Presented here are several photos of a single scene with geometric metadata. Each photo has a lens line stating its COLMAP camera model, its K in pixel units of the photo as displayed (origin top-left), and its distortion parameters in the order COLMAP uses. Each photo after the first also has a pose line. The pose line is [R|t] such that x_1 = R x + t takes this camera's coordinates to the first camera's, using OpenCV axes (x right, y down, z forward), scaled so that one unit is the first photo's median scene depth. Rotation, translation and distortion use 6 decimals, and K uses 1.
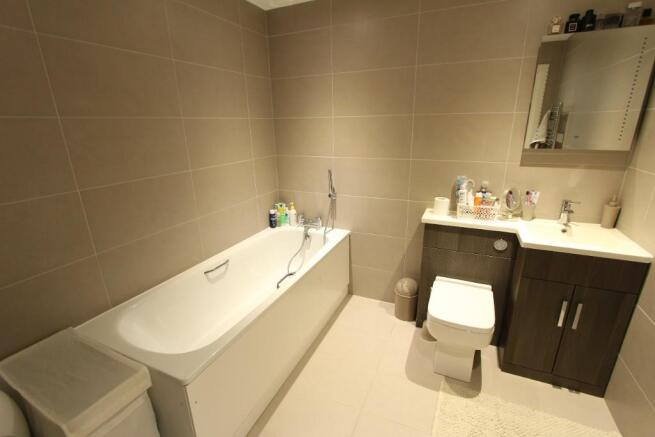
lens RADIAL K [[304.2, 0, 327.5], [0, 304.2, 218.5], [0, 0, 1]] dist [-0.002471, 0.000493]
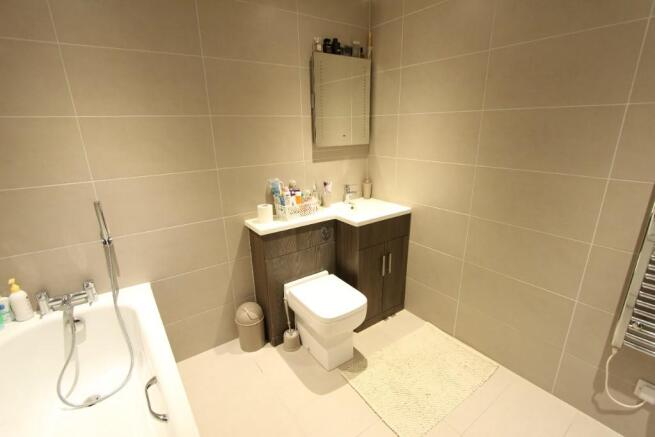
lens RADIAL K [[304.2, 0, 327.5], [0, 304.2, 218.5], [0, 0, 1]] dist [-0.002471, 0.000493]
pose [[0.501316, -0.248630, 0.828773, -0.341923], [0.266054, 0.955717, 0.125780, -0.100734], [-0.823345, 0.157443, 0.545265, 0.358830]]
